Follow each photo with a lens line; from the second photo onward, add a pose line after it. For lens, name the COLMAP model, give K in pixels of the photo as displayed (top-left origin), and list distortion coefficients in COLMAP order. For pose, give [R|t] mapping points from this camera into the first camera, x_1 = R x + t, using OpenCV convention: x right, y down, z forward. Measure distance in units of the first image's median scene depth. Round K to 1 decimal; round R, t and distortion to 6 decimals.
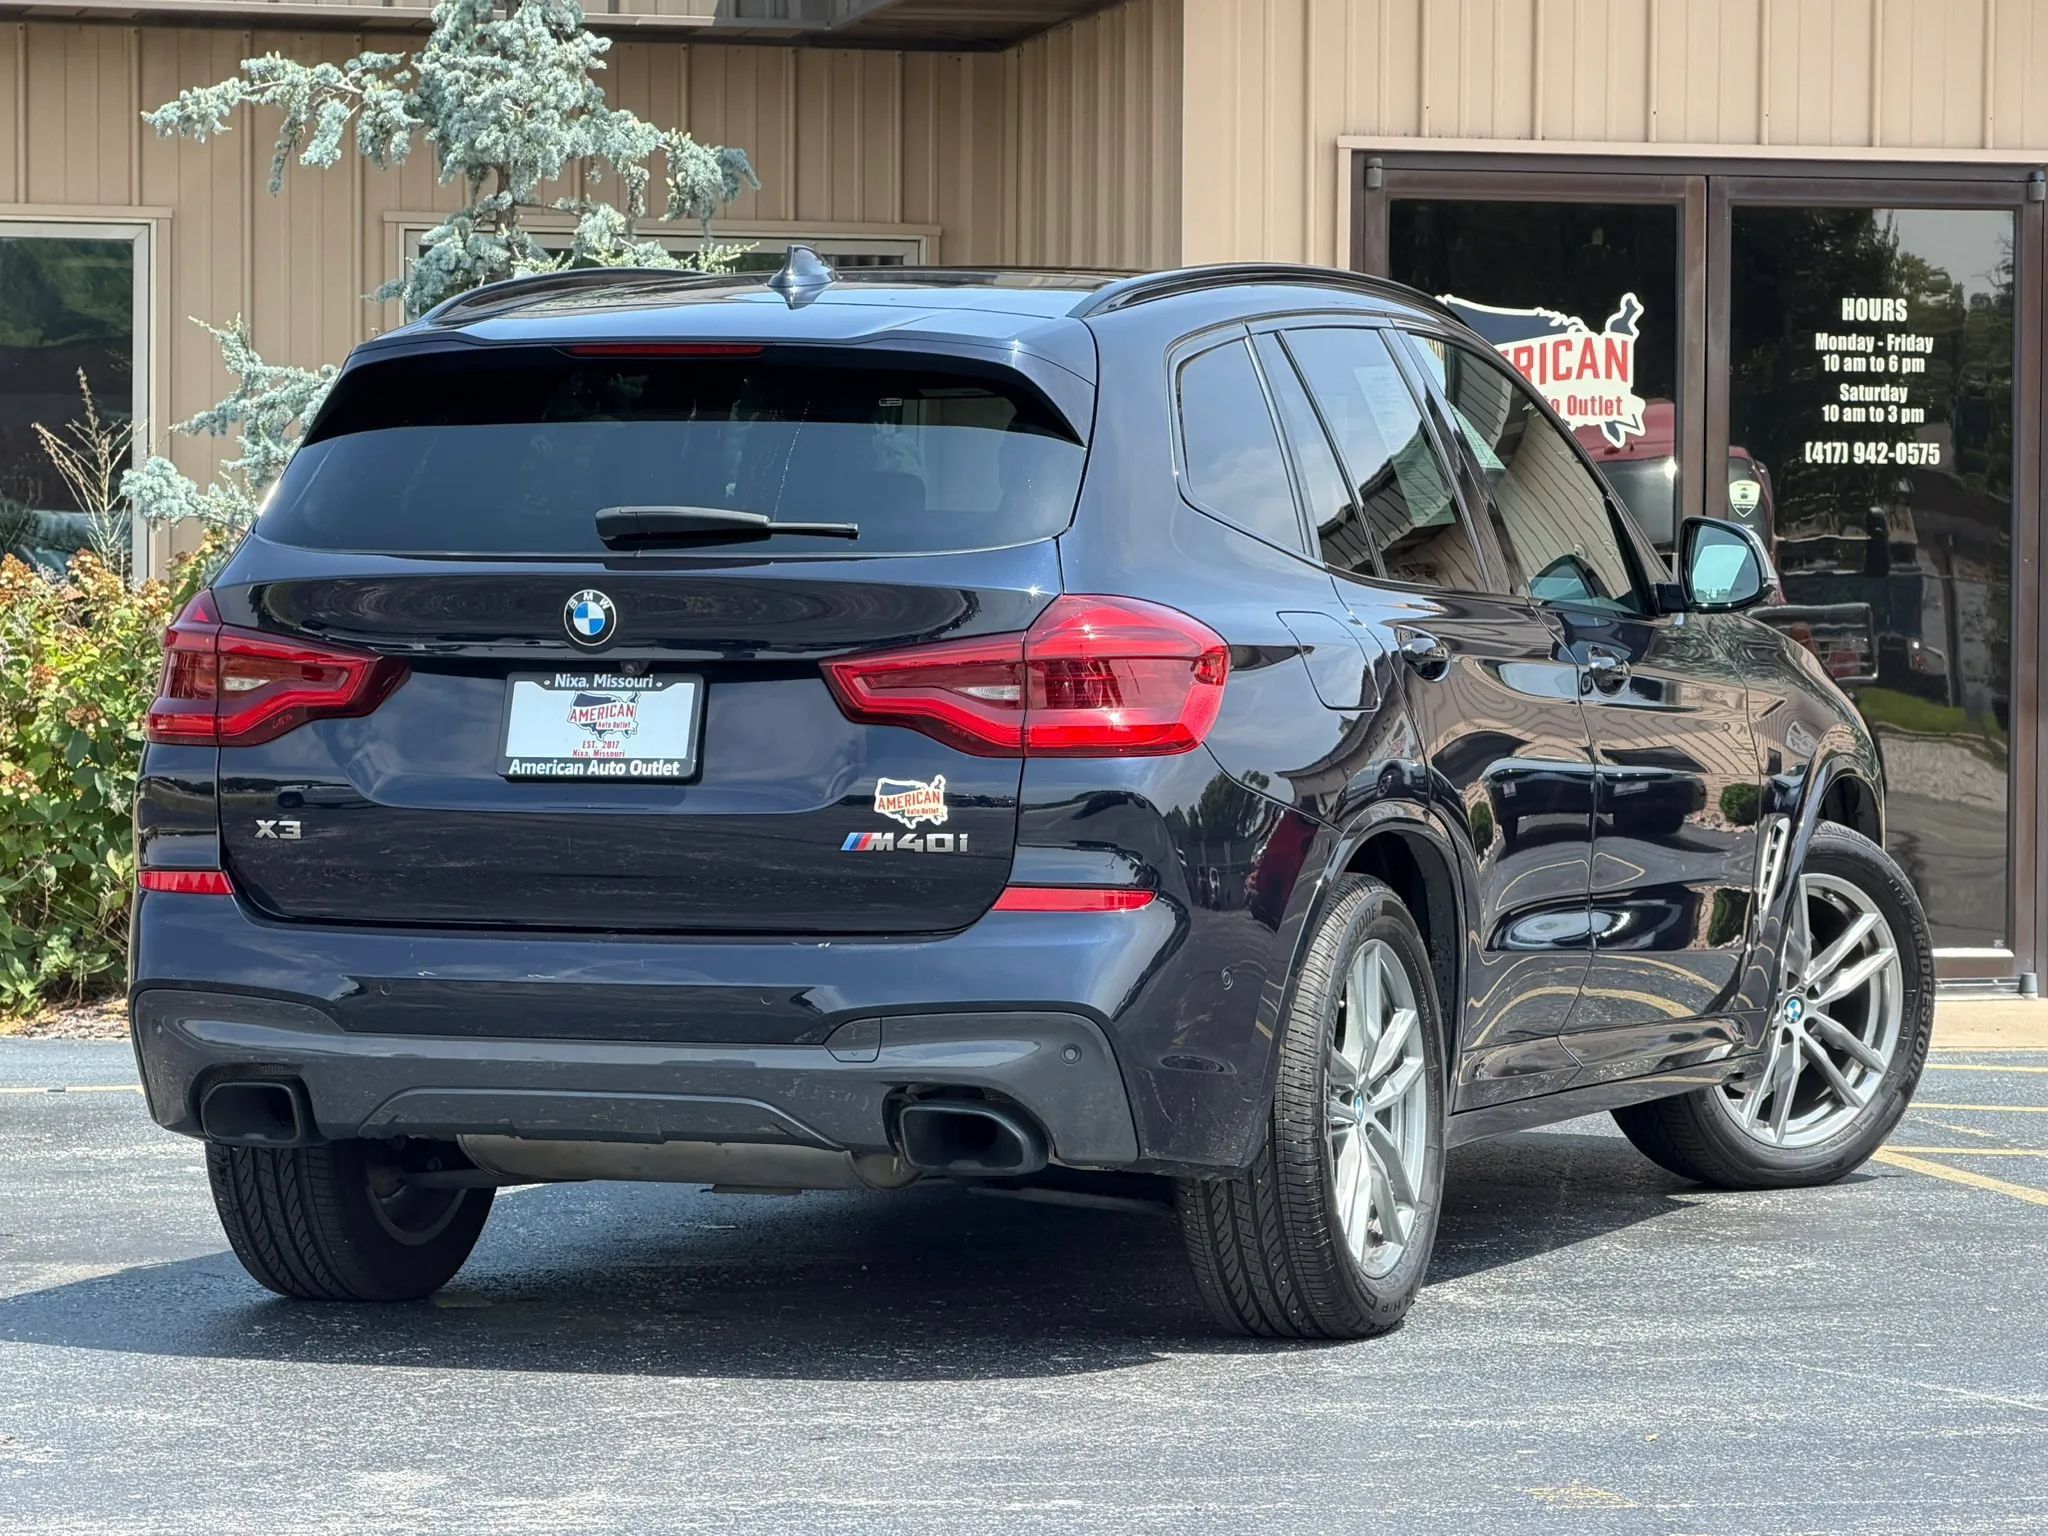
lens RADIAL K [[8462.0, 0, 1033.8], [0, 8462.0, 698.2], [0, 0, 1]] dist [0.326134, 0.000000]
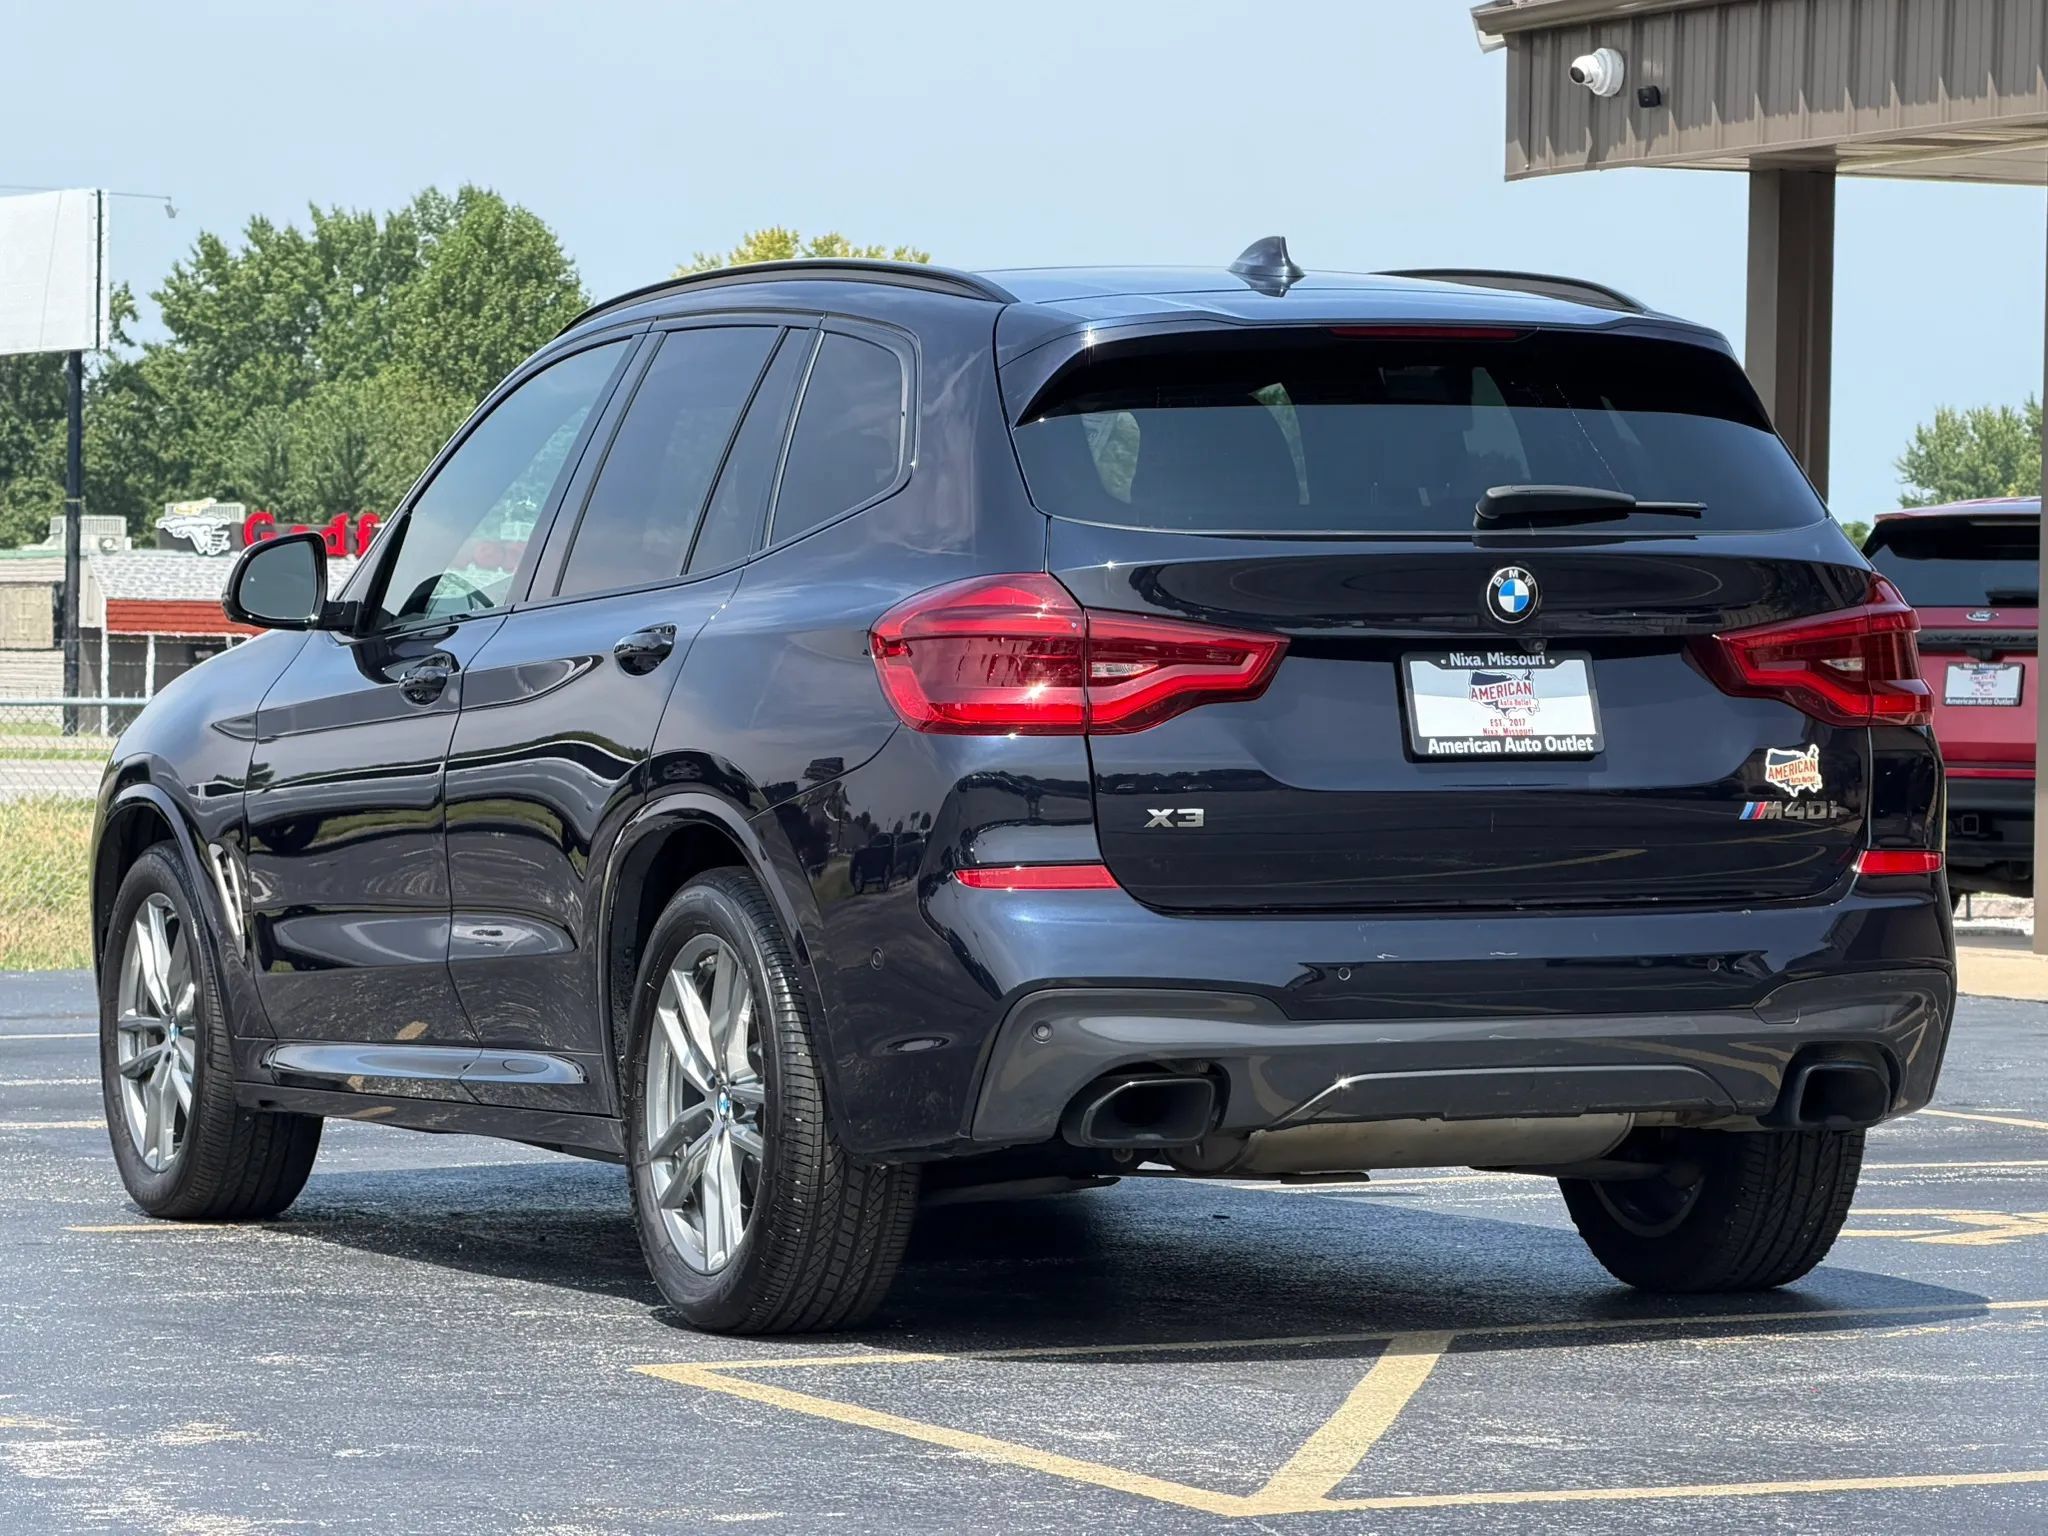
lens RADIAL K [[8462.0, 0, 1027.2], [0, 8462.0, 772.1], [0, 0, 1]] dist [0.326134, 0.000000]
pose [[0.718708, -0.015305, 0.695144, -0.770319], [0.027364, 0.999606, -0.006284, 0.015741], [-0.694774, 0.023538, 0.718843, 0.312902]]
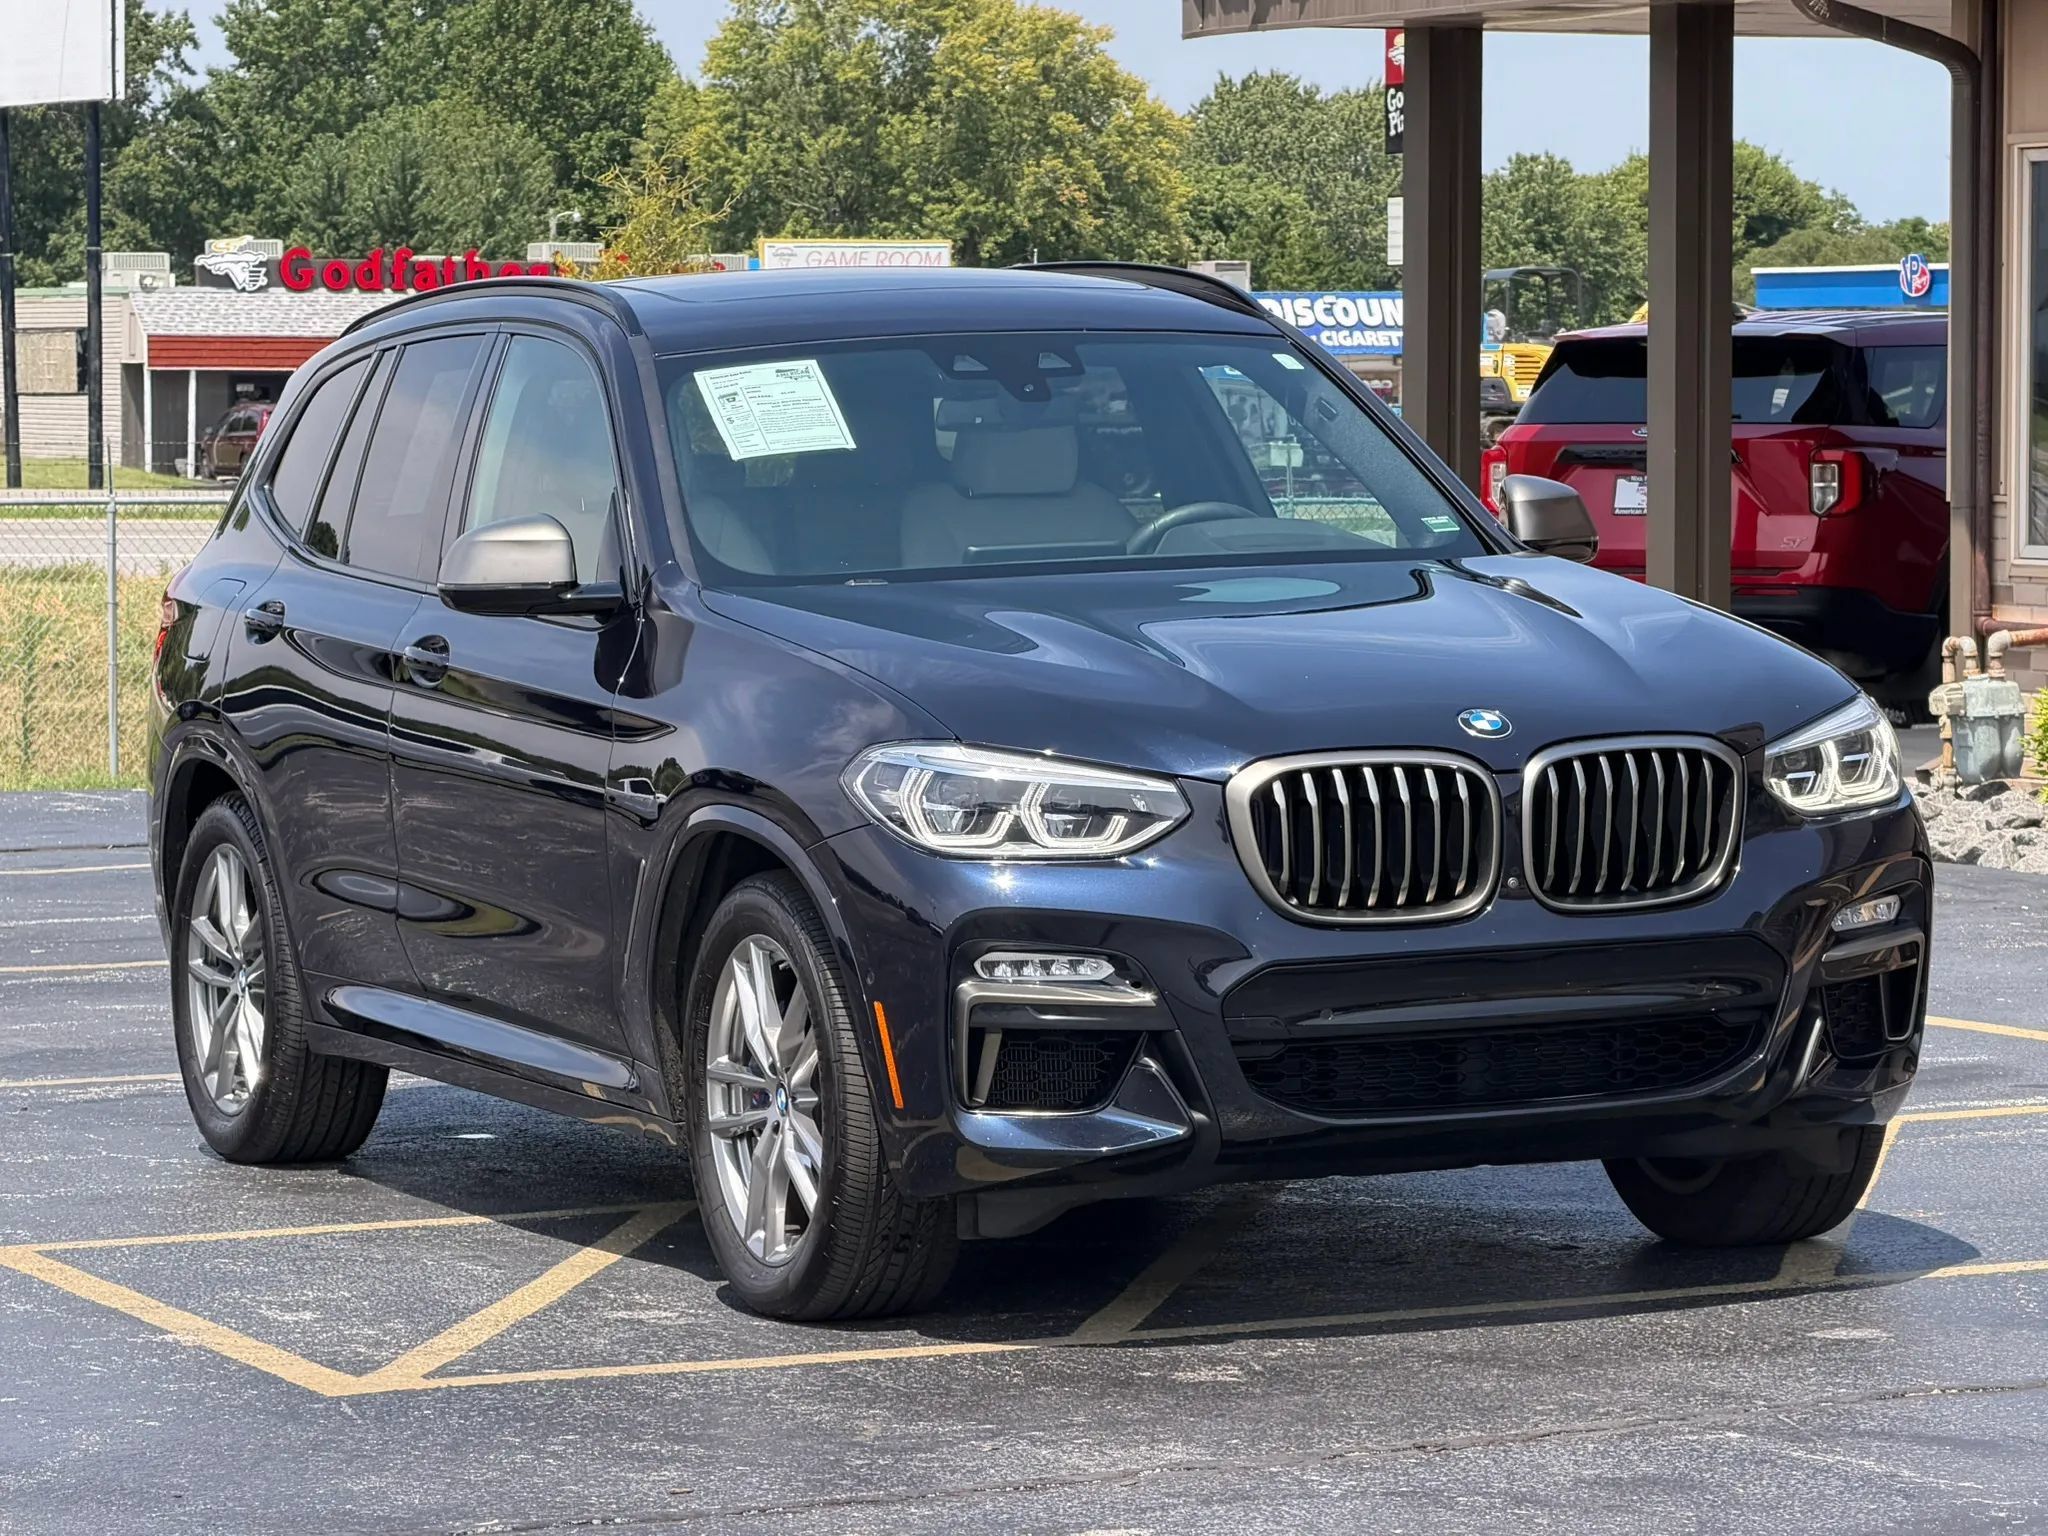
lens RADIAL K [[8462.0, 0, 1016.6], [0, 8462.0, 780.3], [0, 0, 1]] dist [0.326134, 0.000000]
pose [[0.729911, -0.051960, 0.681564, -0.811336], [0.042078, 0.998631, 0.031069, -0.017326], [-0.682246, 0.006001, 0.731099, 0.101131]]
